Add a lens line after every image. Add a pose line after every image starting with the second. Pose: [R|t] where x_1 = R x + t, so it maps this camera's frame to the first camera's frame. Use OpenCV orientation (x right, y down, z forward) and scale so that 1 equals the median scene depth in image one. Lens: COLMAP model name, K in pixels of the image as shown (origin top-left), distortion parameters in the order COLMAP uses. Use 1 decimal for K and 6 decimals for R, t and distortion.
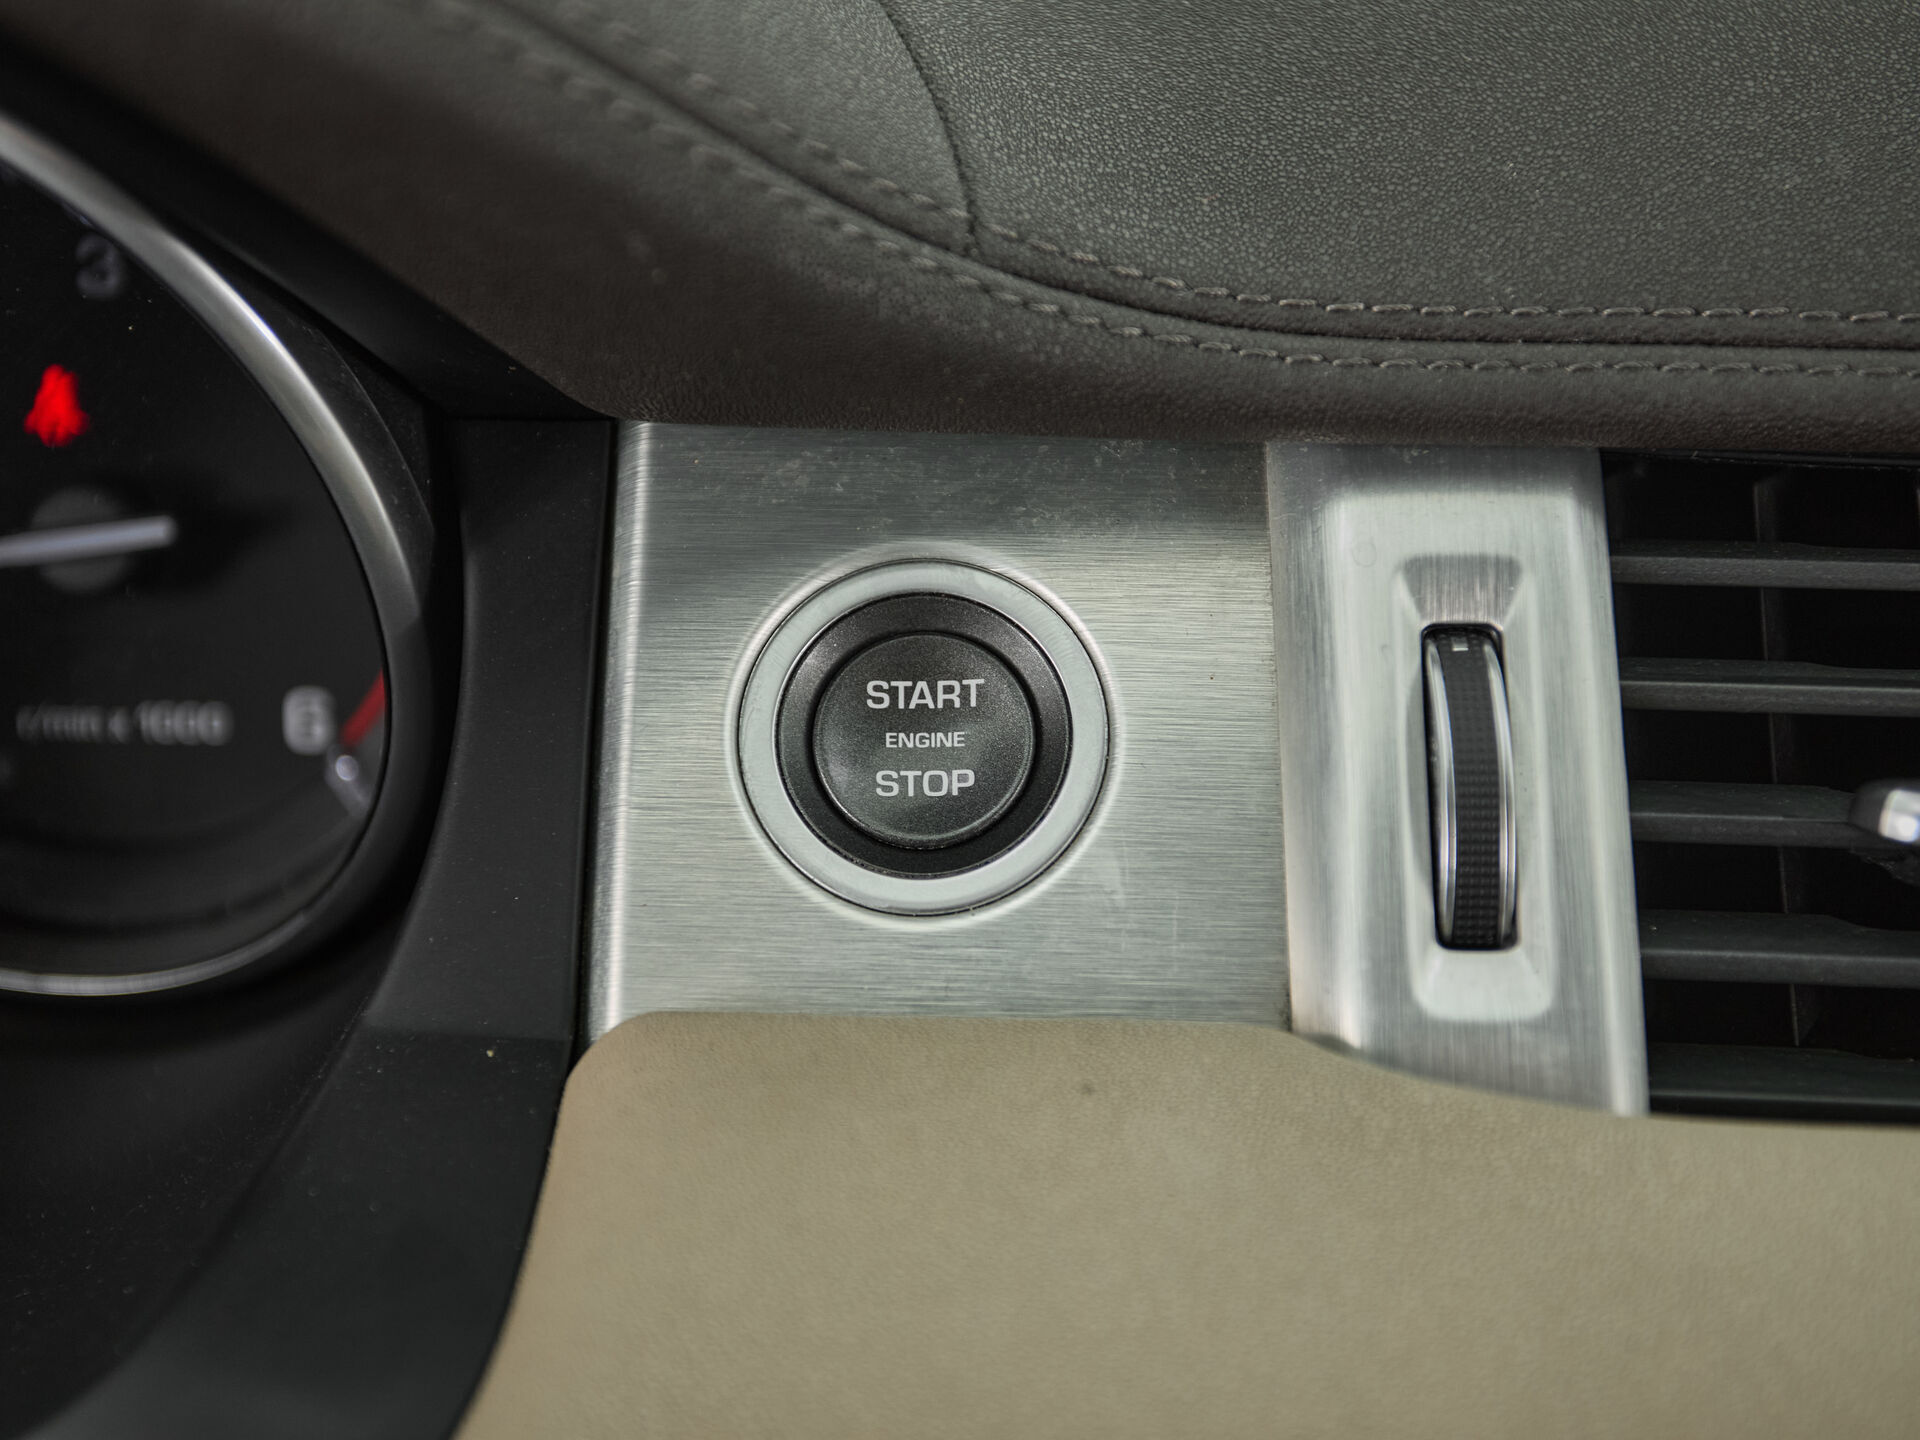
lens RADIAL K [[2394.3, 0, 960.0], [0, 2394.3, 720.0], [0, 0, 1]] dist [0.021615, 0.036499]
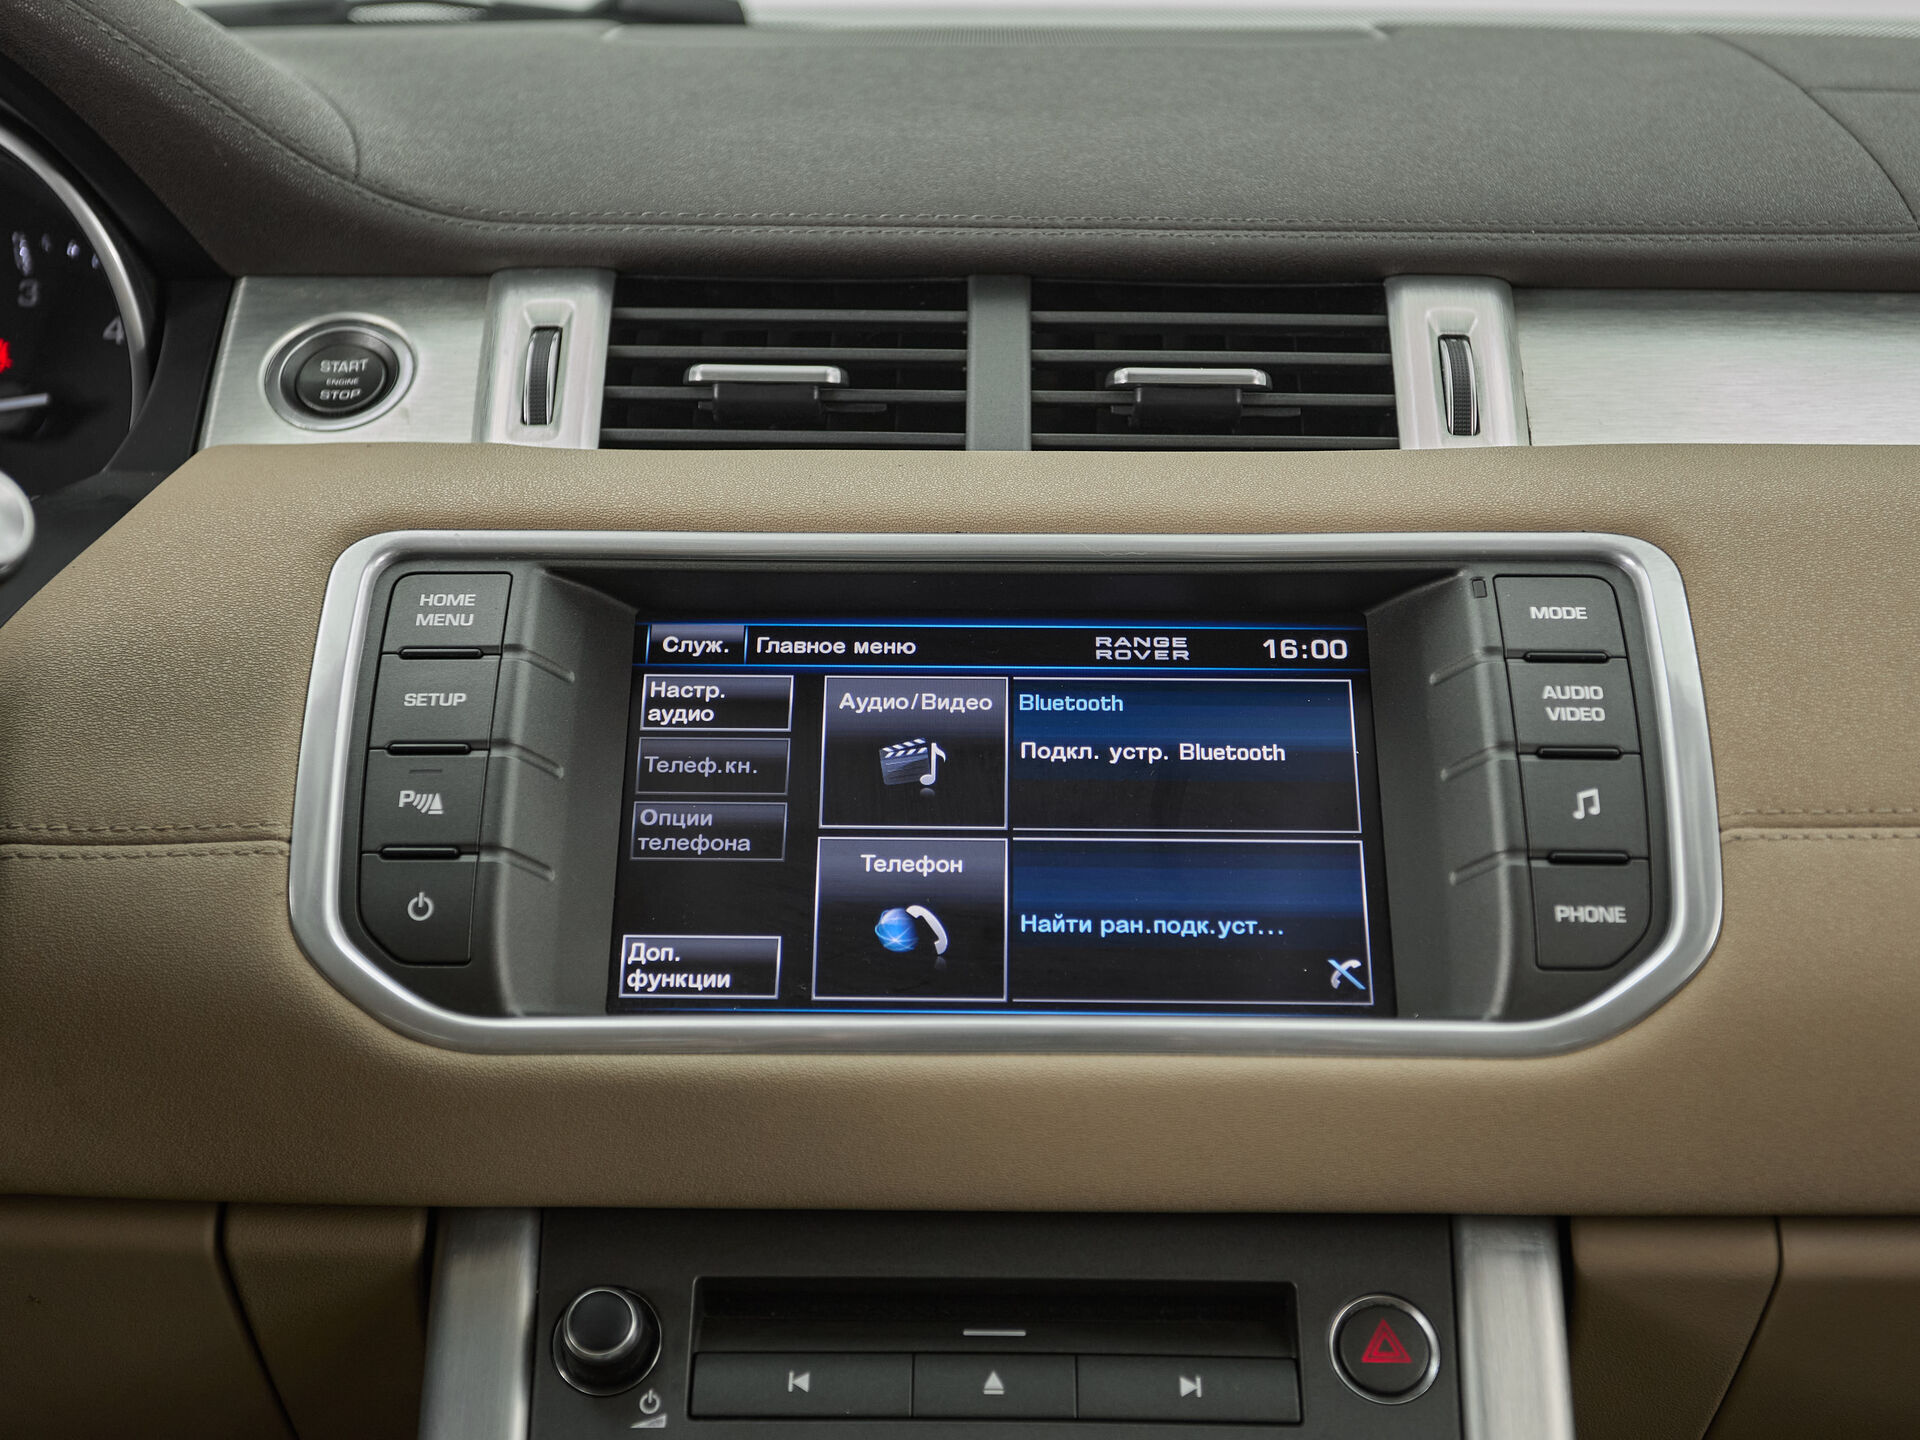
lens RADIAL K [[2642.0, 0, 950.3], [0, 2642.0, 629.9], [0, 0, 1]] dist [0.028112, 0.041889]
pose [[0.999964, -0.008524, 0.000069, 0.616856], [0.008095, 0.947051, -0.320981, 1.145166], [0.002671, 0.320970, 0.947086, -1.528706]]
